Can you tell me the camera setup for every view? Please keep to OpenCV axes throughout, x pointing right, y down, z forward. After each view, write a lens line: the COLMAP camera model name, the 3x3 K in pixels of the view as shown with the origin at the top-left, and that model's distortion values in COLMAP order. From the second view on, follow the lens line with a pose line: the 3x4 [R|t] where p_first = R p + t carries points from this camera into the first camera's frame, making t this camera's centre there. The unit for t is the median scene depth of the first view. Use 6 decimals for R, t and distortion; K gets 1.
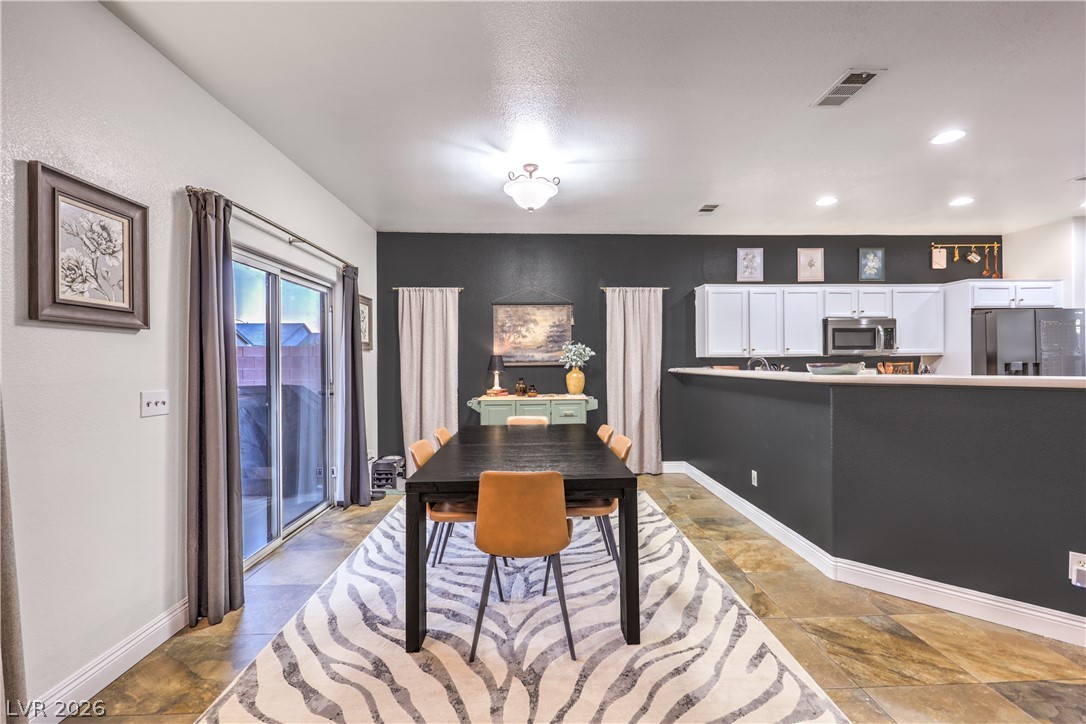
lens RADIAL K [[456.8, 0, 543.9], [0, 456.8, 364.7], [0, 0, 1]] dist [-0.003685, 0.001369]
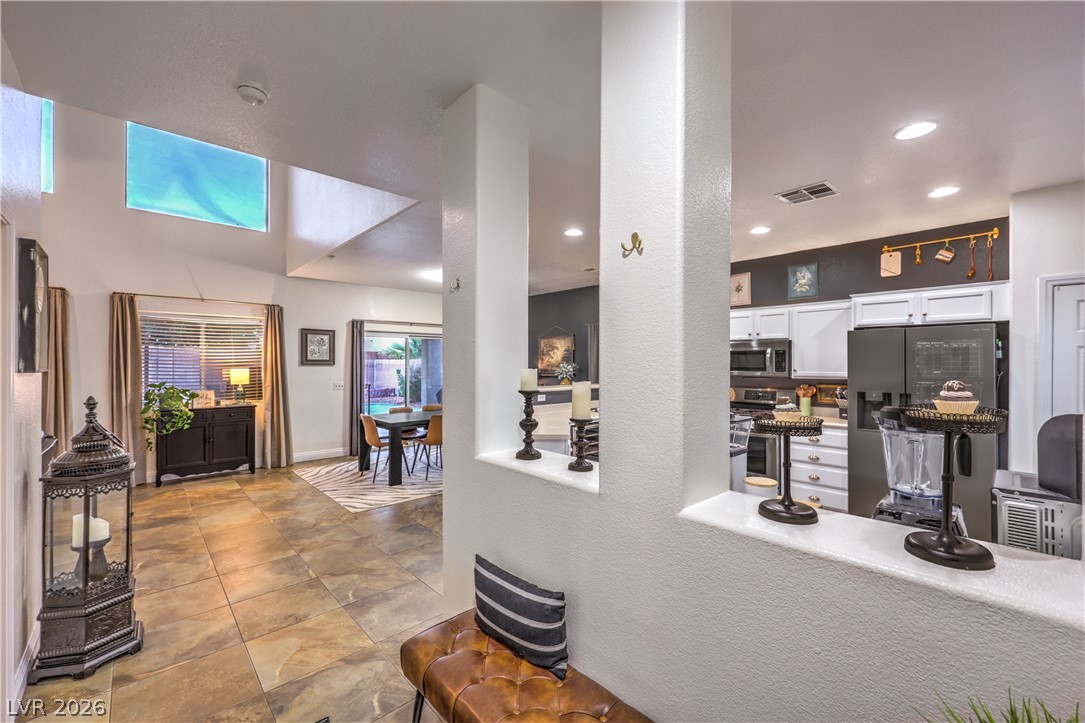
lens RADIAL K [[445.4, 0, 559.1], [0, 445.4, 364.2], [0, 0, 1]] dist [-0.003968, 0.001315]
pose [[0.662251, 0.012556, -0.749177, 1.155917], [-0.012034, 0.999909, 0.006120, -0.050425], [0.749185, 0.004962, 0.662342, 0.009416]]
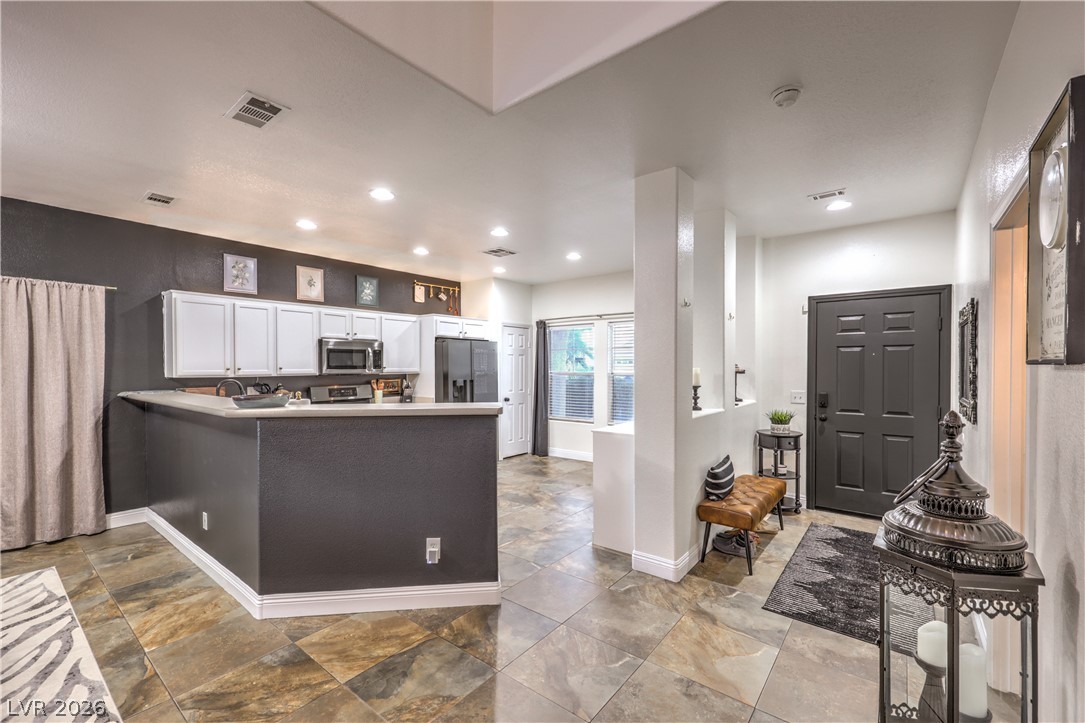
lens RADIAL K [[456.4, 0, 536.6], [0, 456.4, 371.8], [0, 0, 1]] dist [-0.003685, 0.001369]
pose [[0.655821, -0.001367, 0.754915, 0.162053], [-0.000977, 0.999996, 0.002659, -0.030159], [-0.754916, -0.002482, 0.655817, -0.039488]]
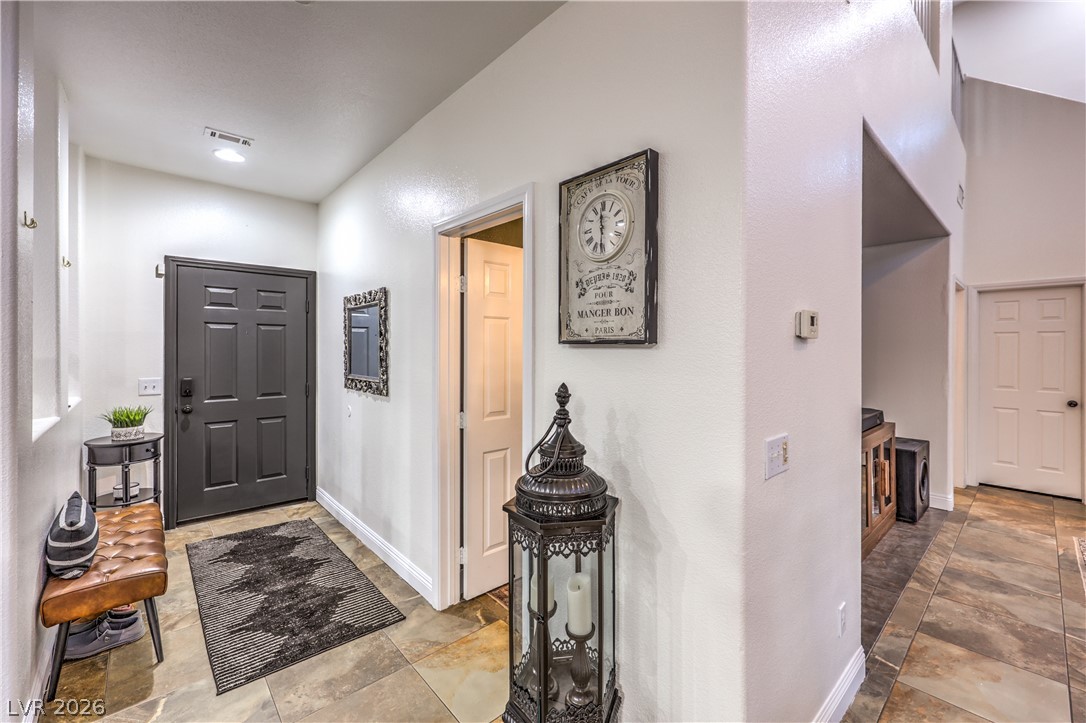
lens RADIAL K [[445.8, 0, 574.3], [0, 445.8, 351.4], [0, 0, 1]] dist [-0.003968, 0.001315]
pose [[-0.658416, -0.001983, 0.752651, 0.278340], [0.002476, 0.999985, 0.004800, -0.032045], [-0.752650, 0.005024, -0.658402, 0.131783]]
